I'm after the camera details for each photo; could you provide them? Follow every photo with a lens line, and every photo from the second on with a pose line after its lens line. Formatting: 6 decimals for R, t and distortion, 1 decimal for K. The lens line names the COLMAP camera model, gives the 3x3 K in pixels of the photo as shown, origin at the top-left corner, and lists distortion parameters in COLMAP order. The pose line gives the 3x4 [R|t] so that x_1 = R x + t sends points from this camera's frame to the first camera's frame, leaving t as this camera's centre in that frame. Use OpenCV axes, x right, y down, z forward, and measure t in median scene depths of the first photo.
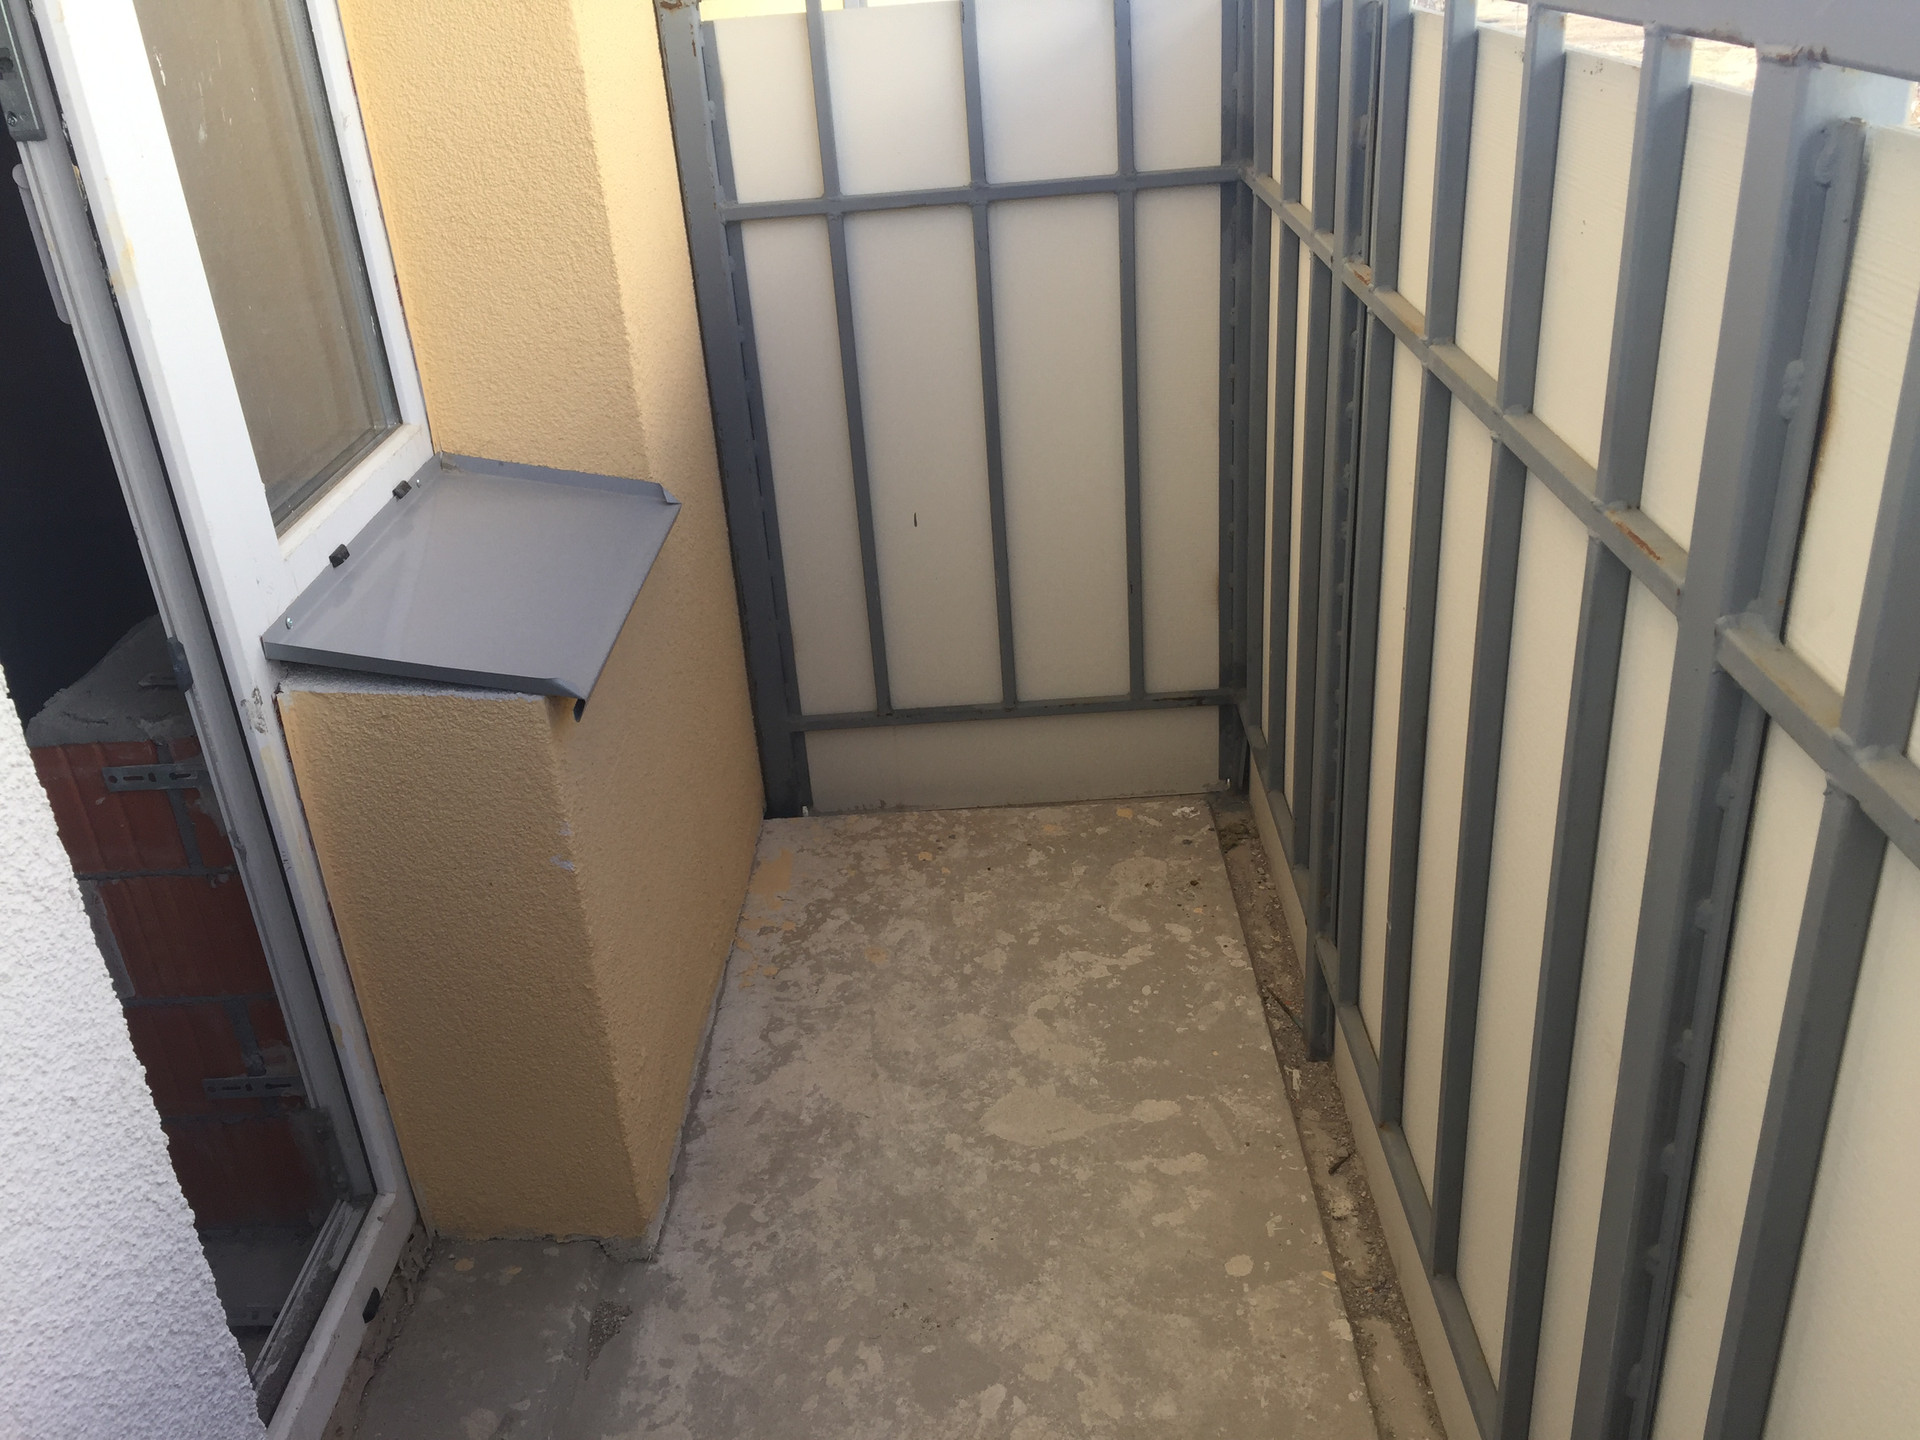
lens RADIAL K [[1633.9, 0, 959.3], [0, 1633.9, 730.6], [0, 0, 1]] dist [0.075207, -0.092436]
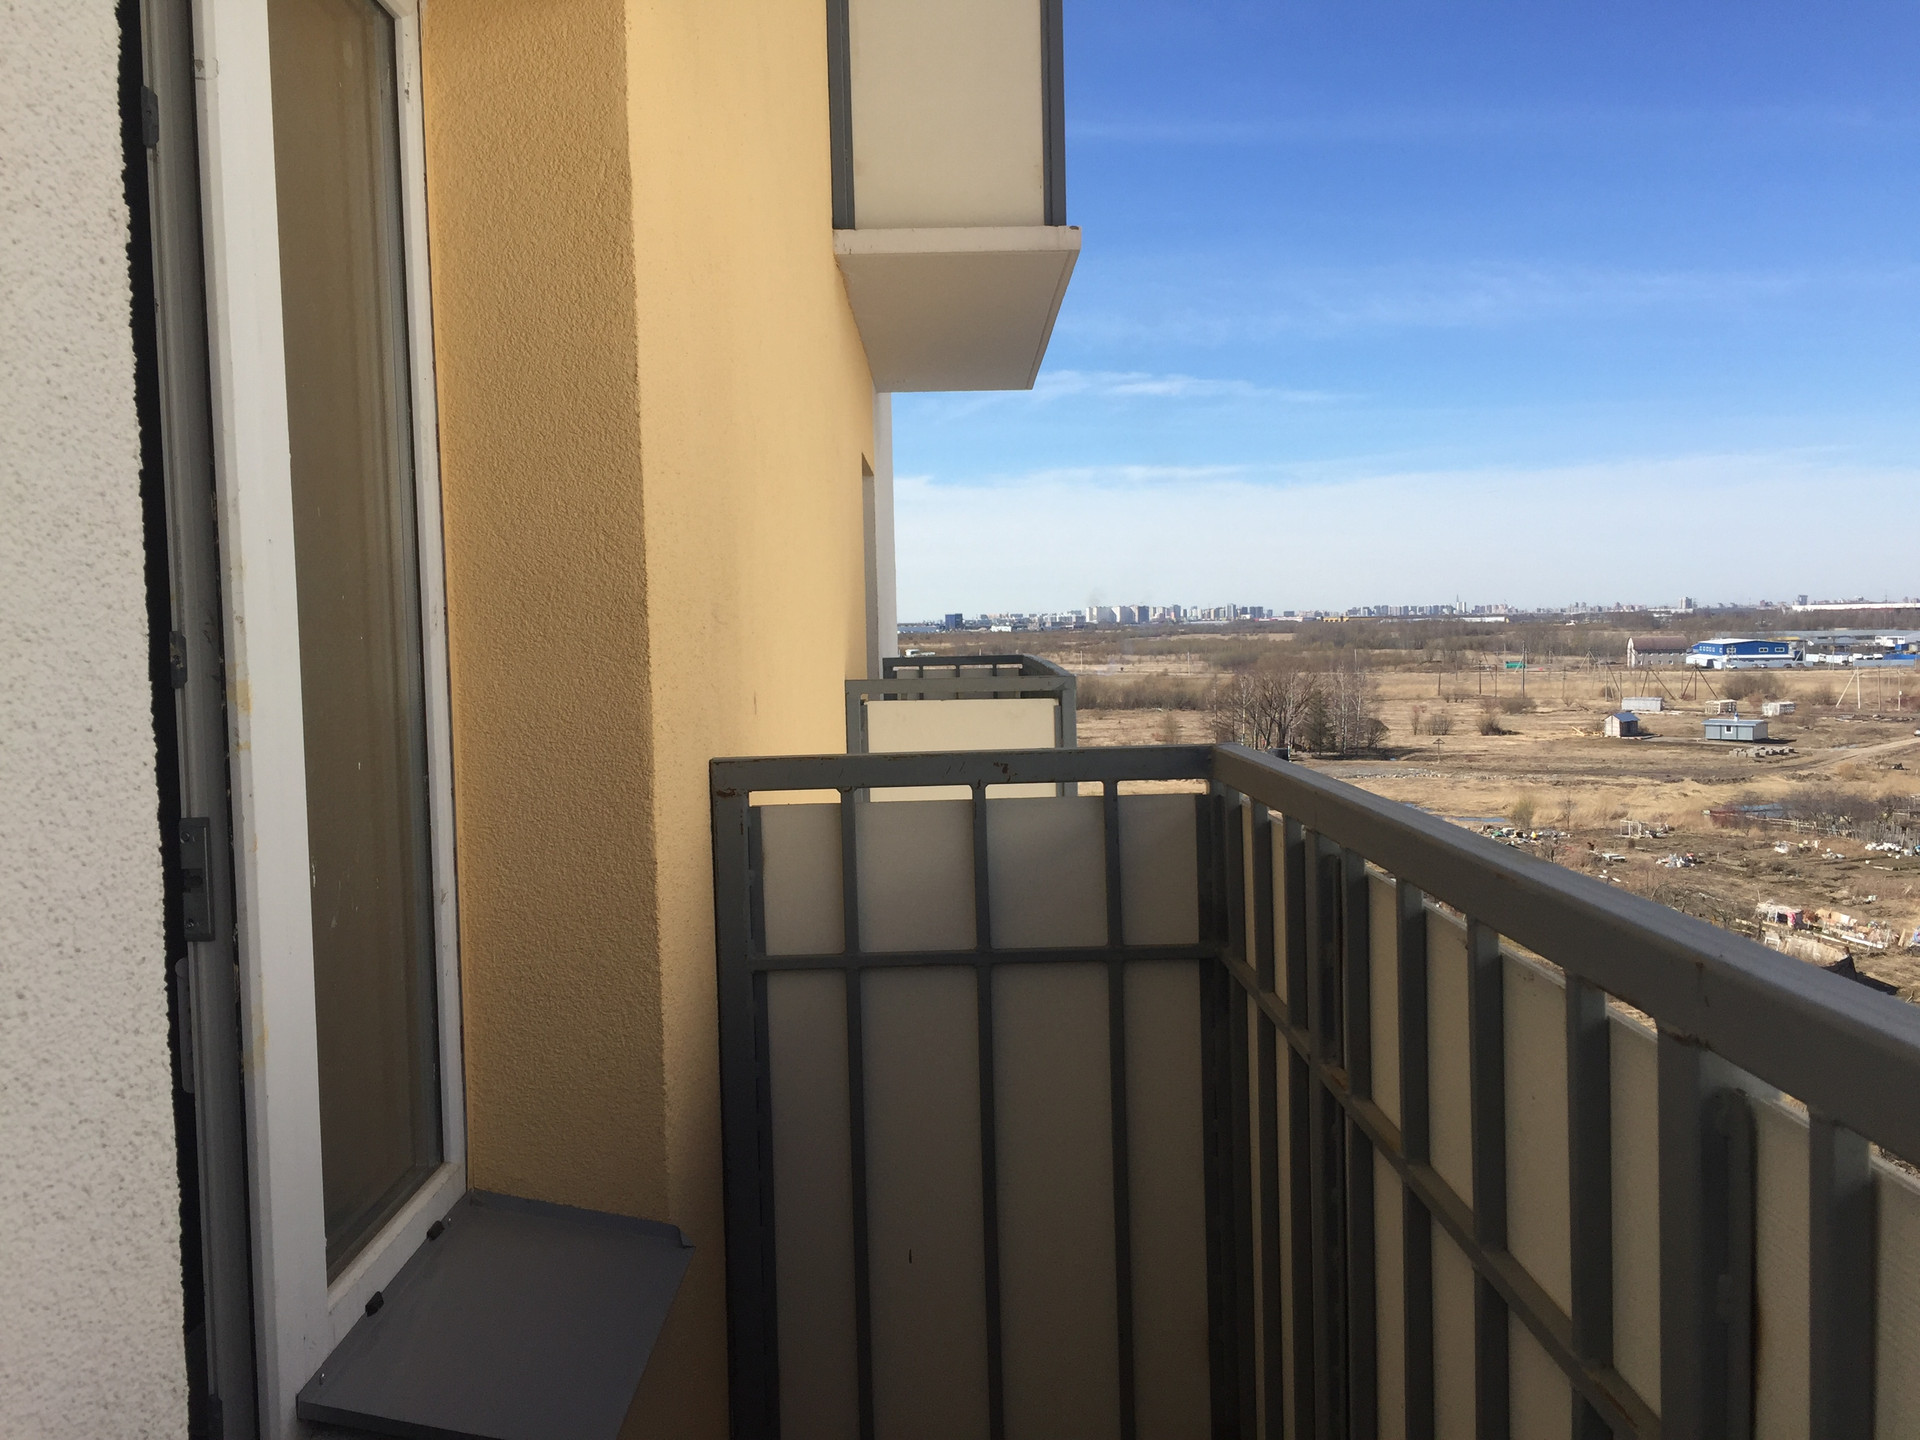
lens RADIAL K [[1633.9, 0, 949.8], [0, 1633.9, 727.8], [0, 0, 1]] dist [0.075207, -0.092436]
pose [[0.999061, 0.041929, 0.010872, -0.034282], [-0.034284, 0.918846, -0.393124, -0.035953], [-0.026473, 0.392382, 0.919421, -0.096681]]
